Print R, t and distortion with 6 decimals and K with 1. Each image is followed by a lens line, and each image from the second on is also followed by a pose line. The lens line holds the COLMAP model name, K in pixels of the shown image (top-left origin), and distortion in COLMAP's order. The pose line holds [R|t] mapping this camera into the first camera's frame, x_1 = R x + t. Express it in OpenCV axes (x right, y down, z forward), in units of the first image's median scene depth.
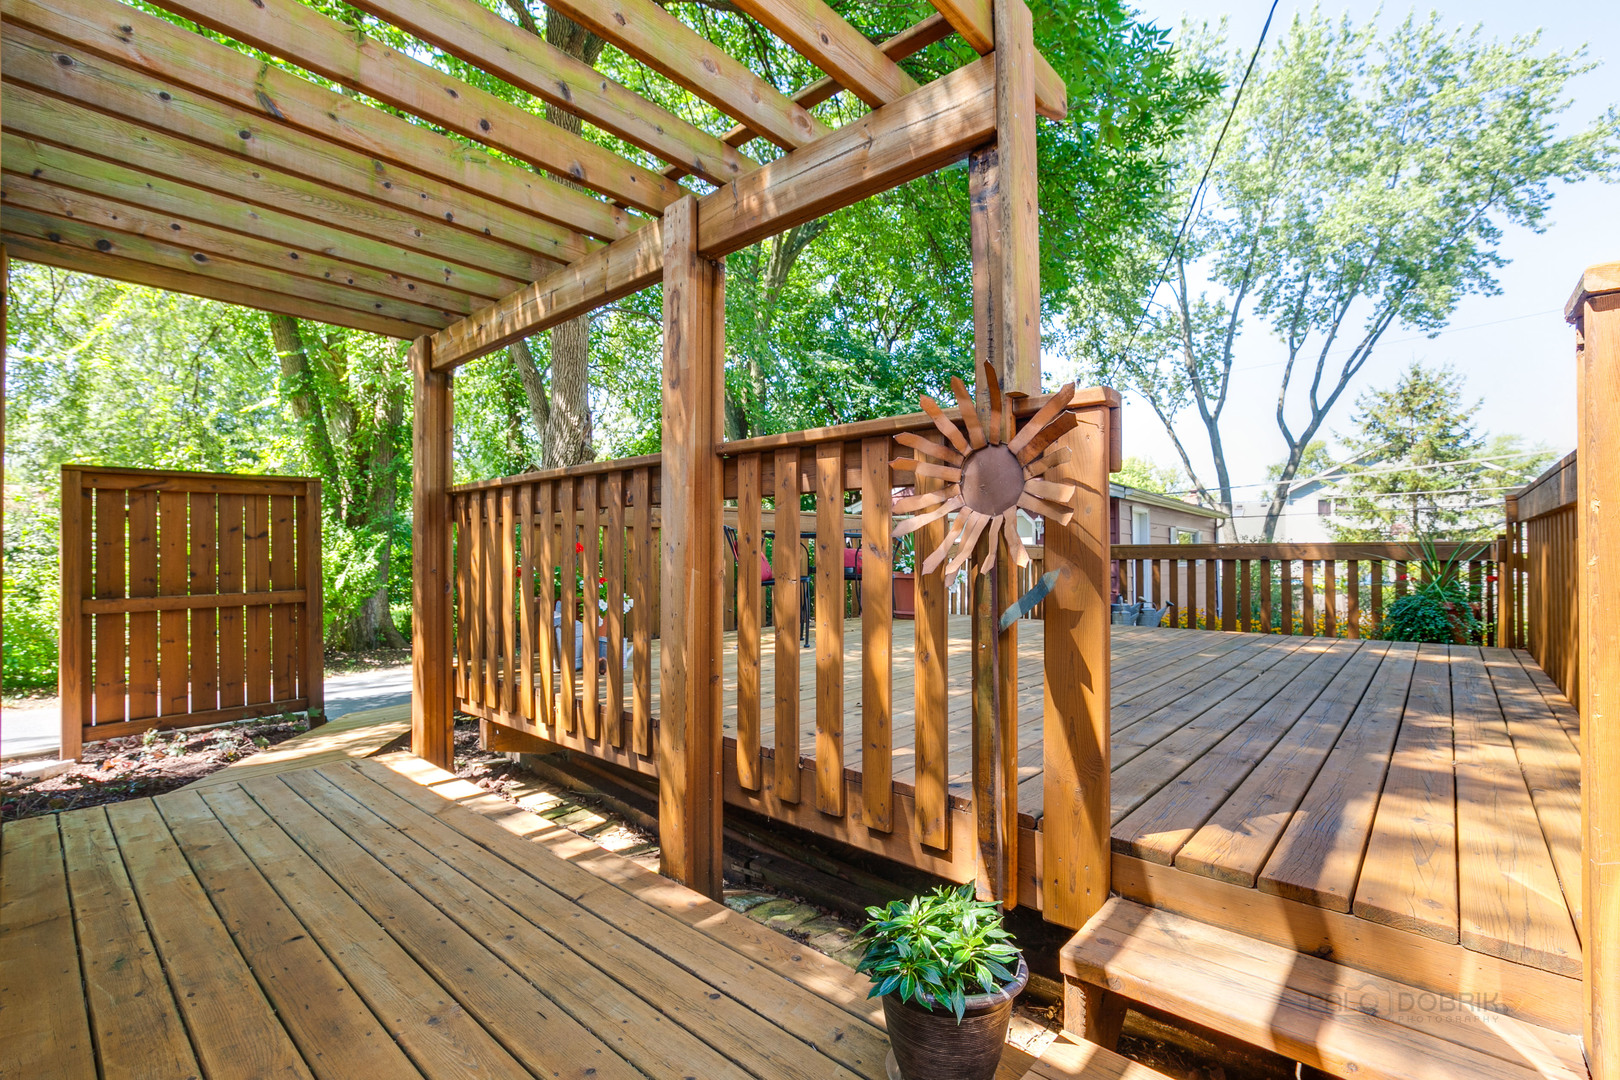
lens RADIAL K [[737.9, 0, 811.1], [0, 737.9, 547.6], [0, 0, 1]] dist [-0.016705, 0.004673]
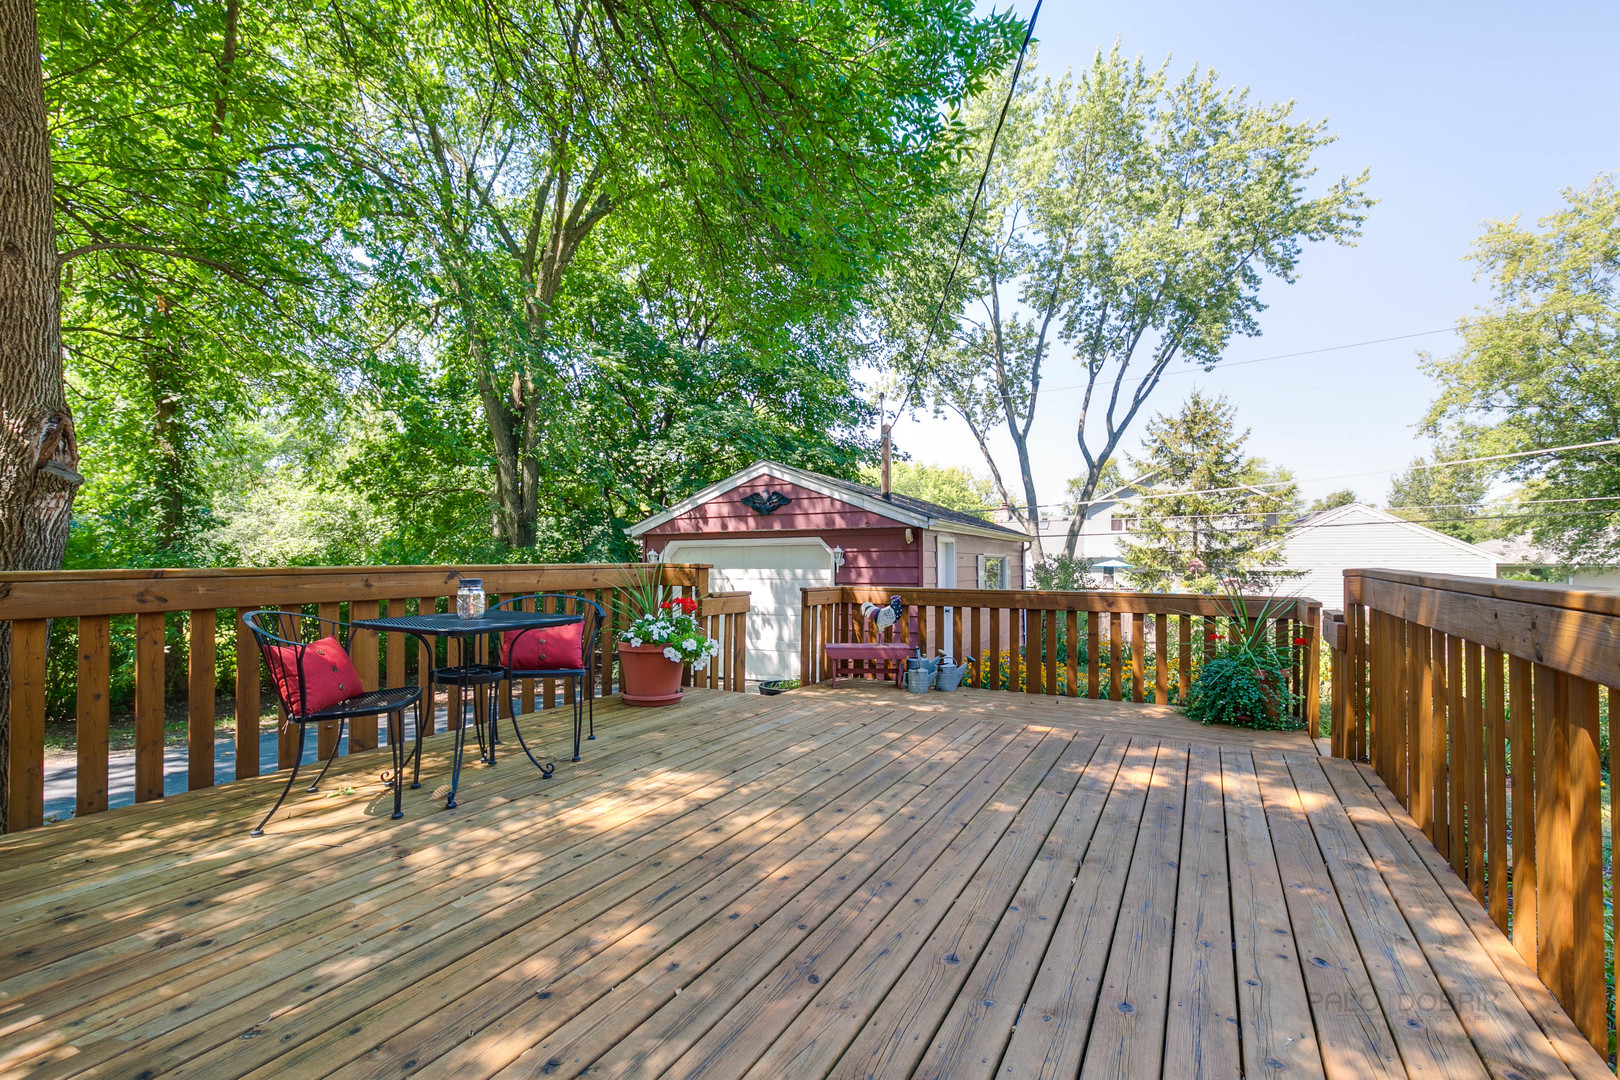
lens RADIAL K [[737.9, 0, 810.1], [0, 737.9, 546.7], [0, 0, 1]] dist [-0.016705, 0.004673]
pose [[0.975865, 0.007917, 0.218229, 0.039294], [-0.007275, 0.999967, -0.003743, -0.017990], [-0.218252, 0.002065, 0.975890, 0.067913]]
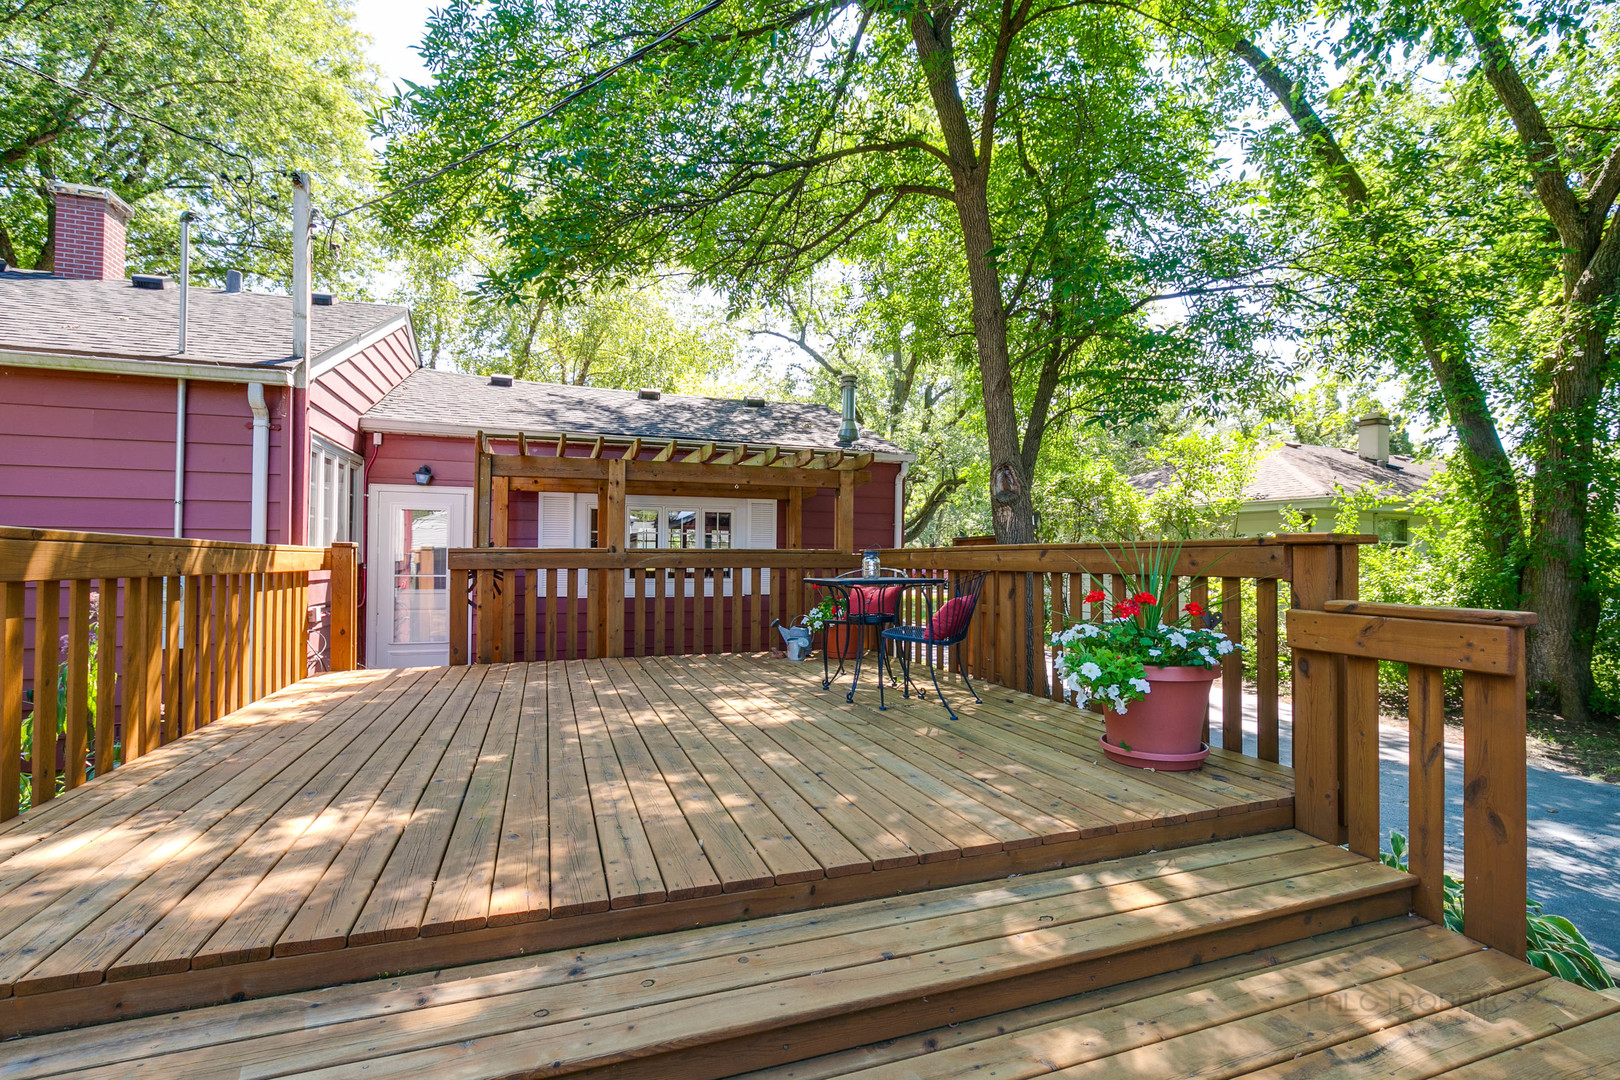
lens RADIAL K [[737.9, 0, 800.9], [0, 737.9, 545.9], [0, 0, 1]] dist [-0.016705, 0.004673]
pose [[-0.497751, -0.015766, -0.867177, 0.386492], [0.008812, 0.999691, -0.023233, 0.003880], [0.867275, -0.019206, -0.497458, 0.609315]]
